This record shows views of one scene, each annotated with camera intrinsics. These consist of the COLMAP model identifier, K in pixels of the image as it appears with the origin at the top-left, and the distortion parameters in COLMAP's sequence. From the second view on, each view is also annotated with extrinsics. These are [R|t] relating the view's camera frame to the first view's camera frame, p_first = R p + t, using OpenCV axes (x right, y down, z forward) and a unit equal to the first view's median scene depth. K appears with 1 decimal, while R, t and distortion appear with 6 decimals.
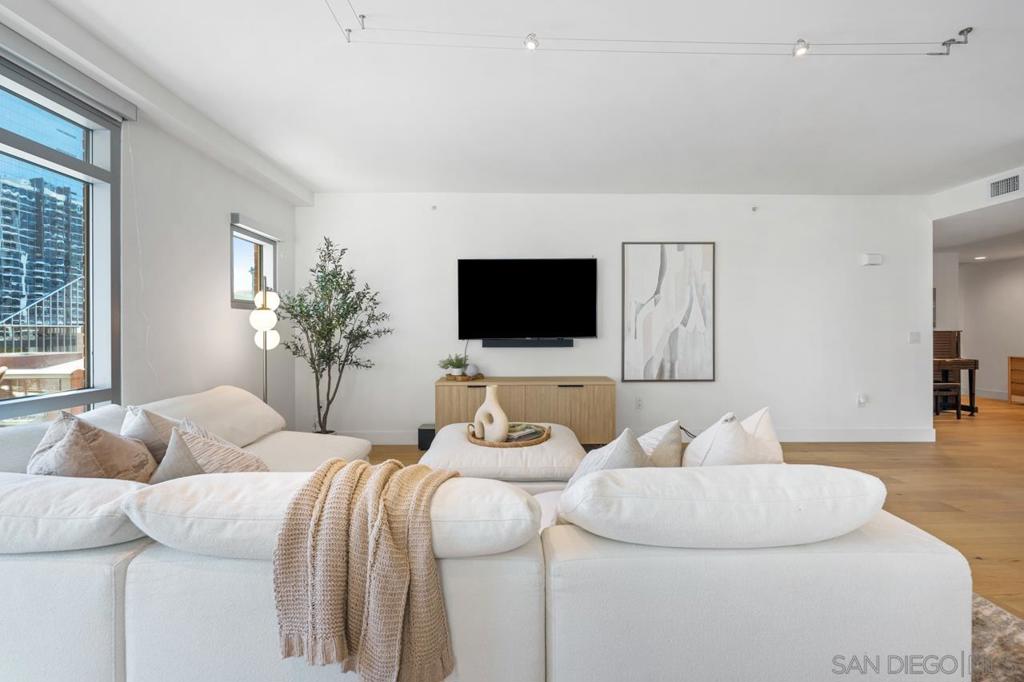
lens RADIAL K [[449.3, 0, 511.6], [0, 449.3, 332.9], [0, 0, 1]] dist [-0.002755, -0.000346]
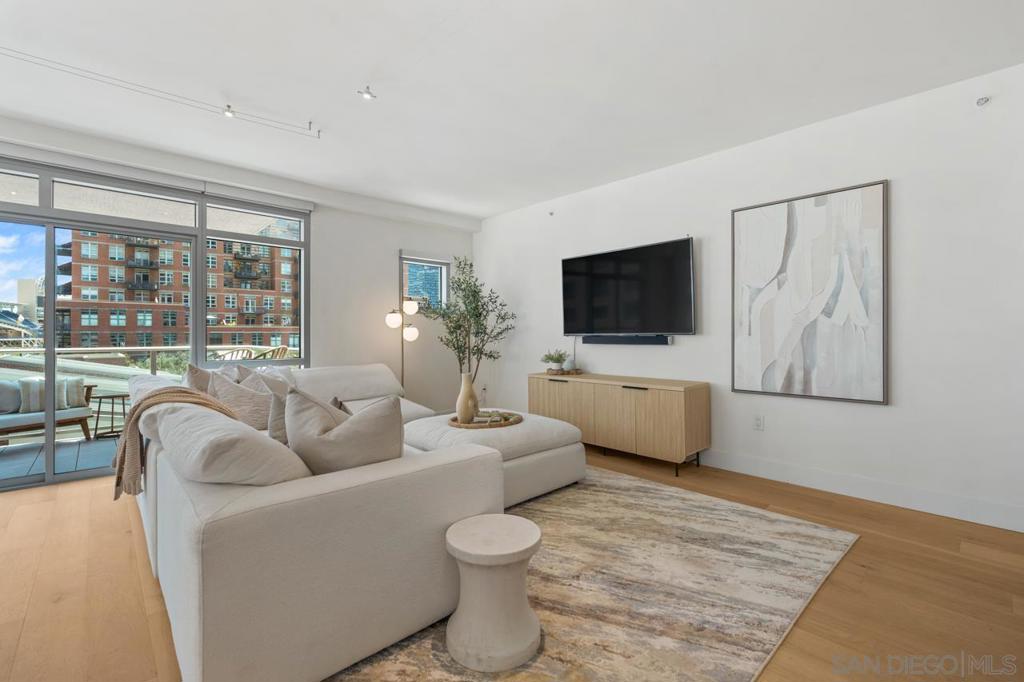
lens RADIAL K [[449.3, 0, 511.6], [0, 449.3, 332.9], [0, 0, 1]] dist [-0.002755, -0.000346]
pose [[0.674881, -0.002111, -0.737924, 0.570452], [-0.002888, 0.999981, -0.005502, 0.014175], [0.737921, 0.005845, 0.674861, 0.204839]]
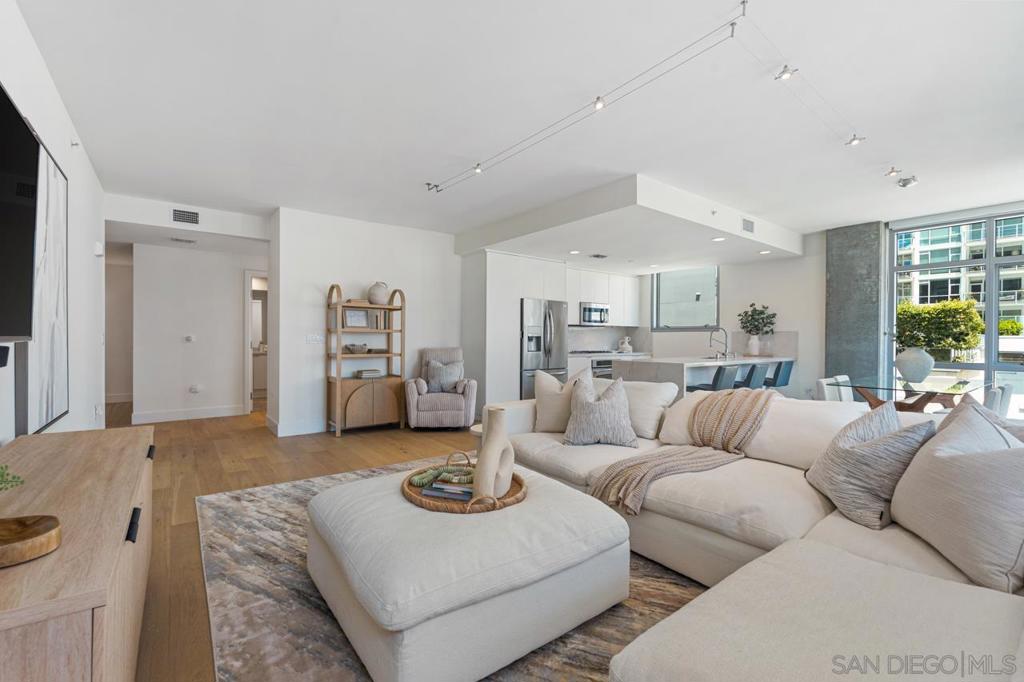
lens RADIAL K [[447.8, 0, 512.4], [0, 447.8, 339.5], [0, 0, 1]] dist [-0.003176, -0.000645]
pose [[-0.602154, -0.001734, 0.798378, -0.384943], [-0.000235, 0.999998, 0.001995, 0.010068], [-0.798380, 0.001014, -0.602153, 0.904840]]
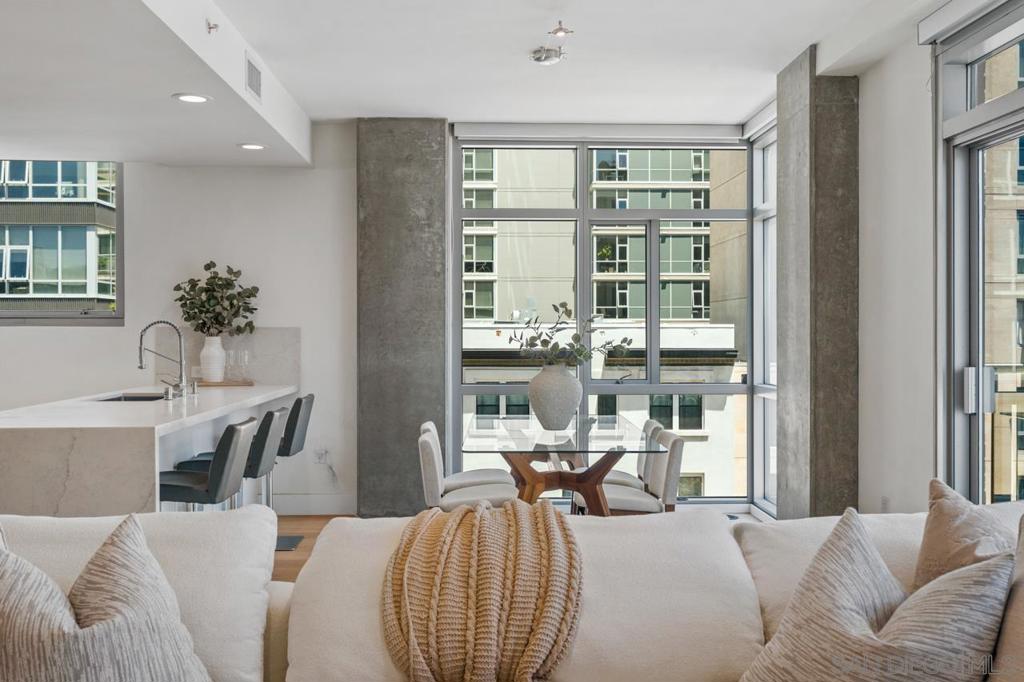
lens RADIAL K [[1003.7, 0, 512.0], [0, 1003.7, 341.0], [0, 0, 1]] dist [-0.001163, 0.001977]
pose [[-0.999869, 0.003417, -0.015795, -0.085412], [0.003163, 0.999866, 0.016077, -0.016482], [0.015848, 0.016025, -0.999746, 0.807578]]
